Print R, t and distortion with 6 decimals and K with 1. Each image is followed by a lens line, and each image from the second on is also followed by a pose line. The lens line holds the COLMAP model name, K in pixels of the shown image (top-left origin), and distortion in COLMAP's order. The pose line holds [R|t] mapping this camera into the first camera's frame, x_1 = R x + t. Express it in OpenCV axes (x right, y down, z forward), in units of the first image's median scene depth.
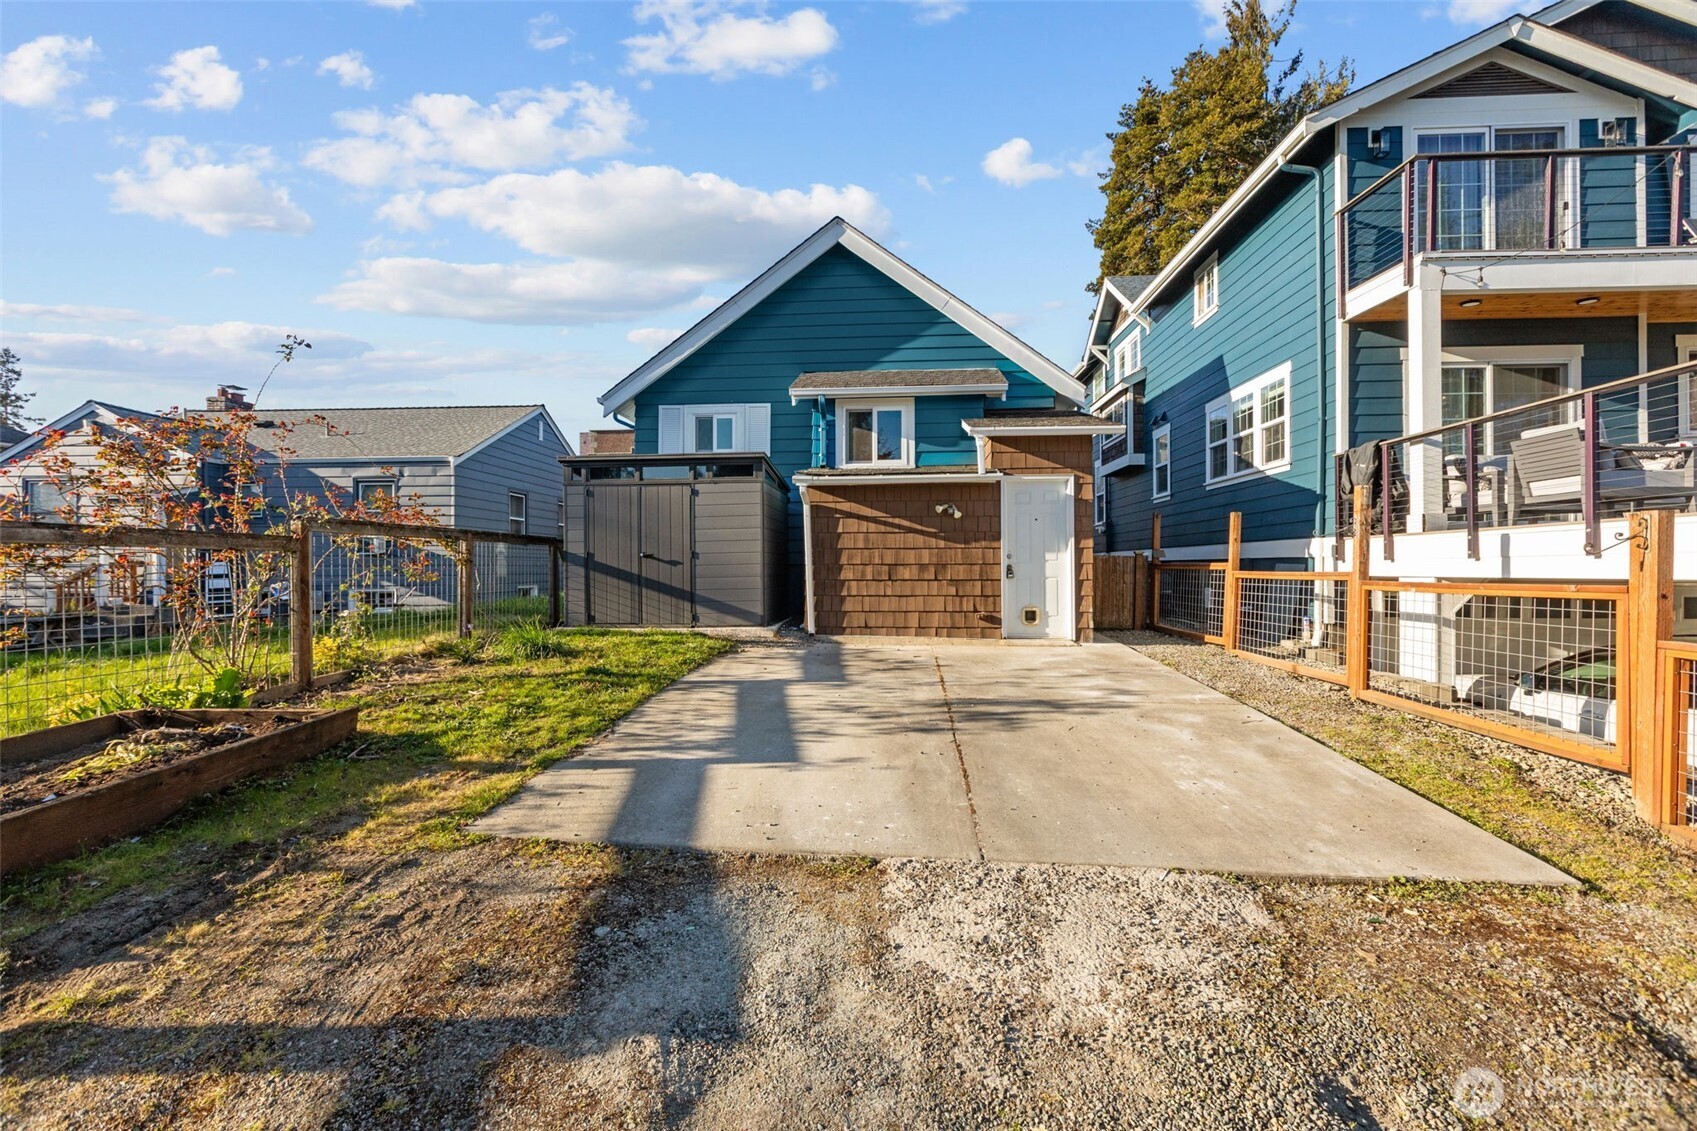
lens RADIAL K [[769.7, 0, 840.7], [0, 769.7, 574.3], [0, 0, 1]] dist [0.001473, 0.000078]
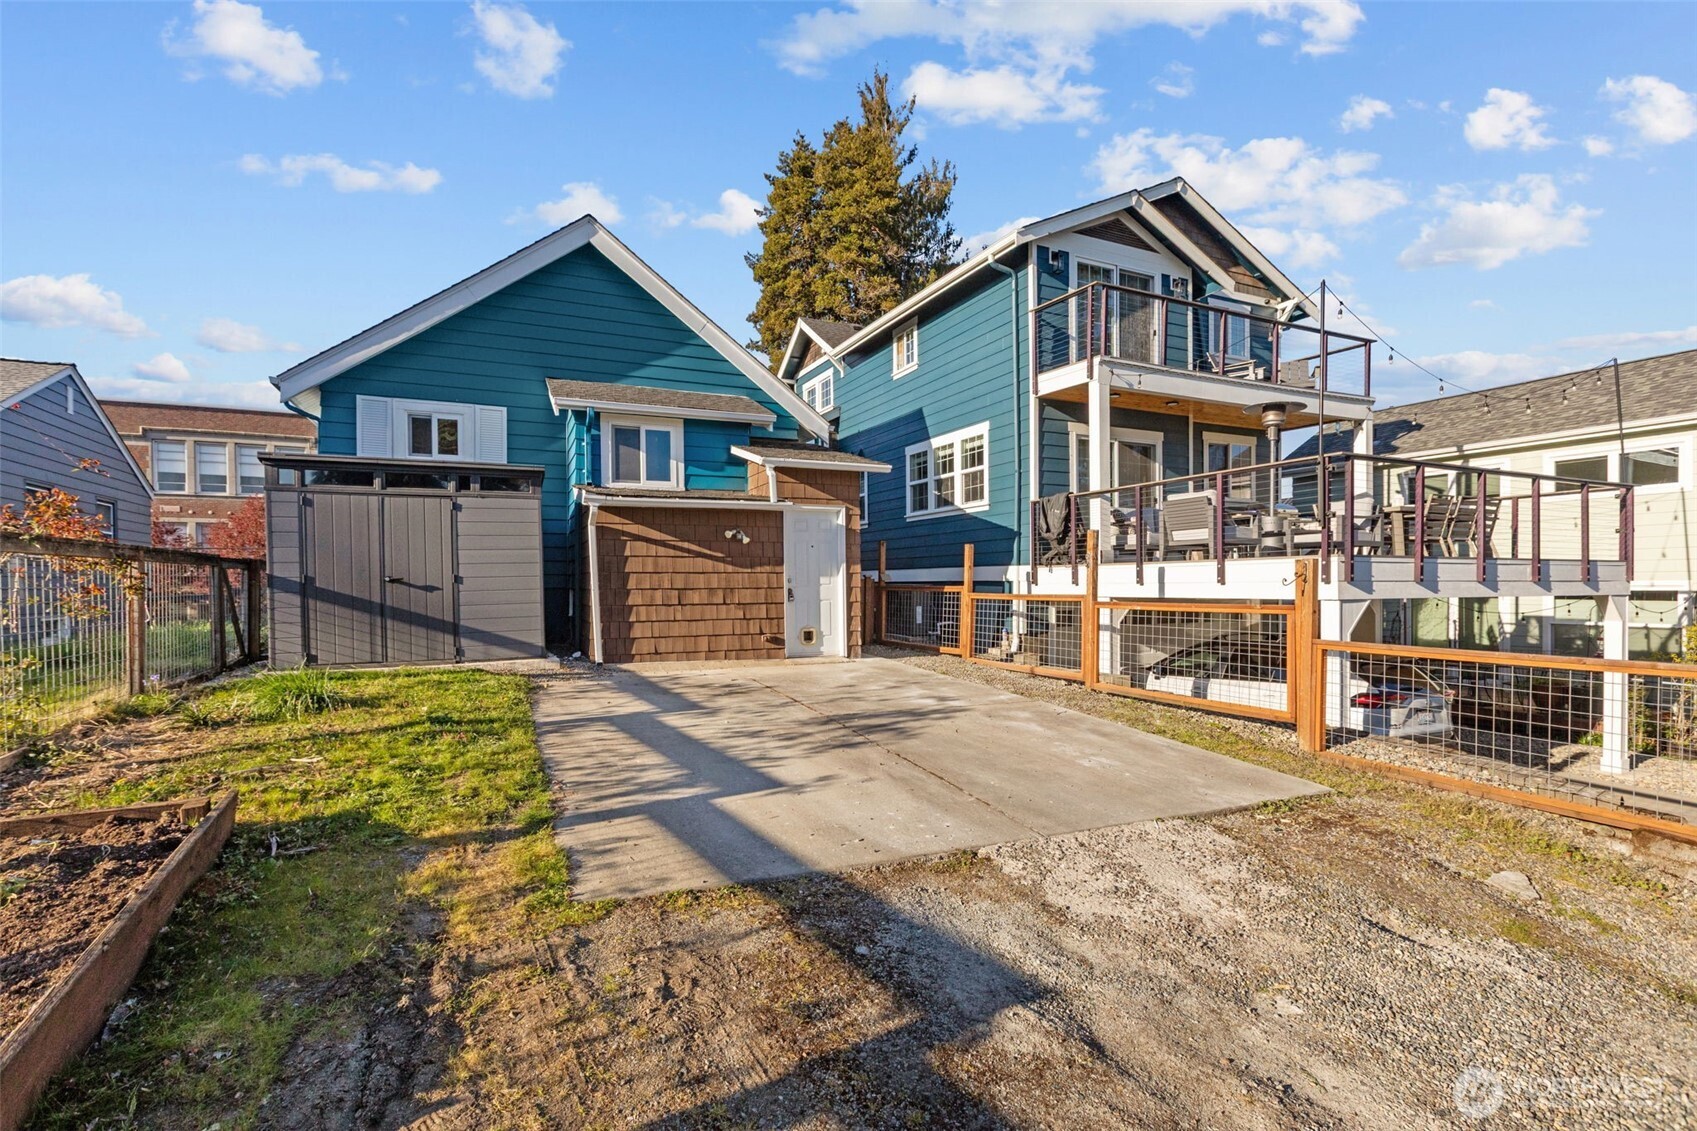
lens RADIAL K [[782.4, 0, 850.5], [0, 782.4, 597.8], [0, 0, 1]] dist [0.001804, 0.000396]
pose [[0.871151, -0.011878, 0.490872, -0.243336], [0.007827, 0.999916, 0.010306, -0.010283], [-0.490953, -0.005136, 0.871171, 0.018875]]
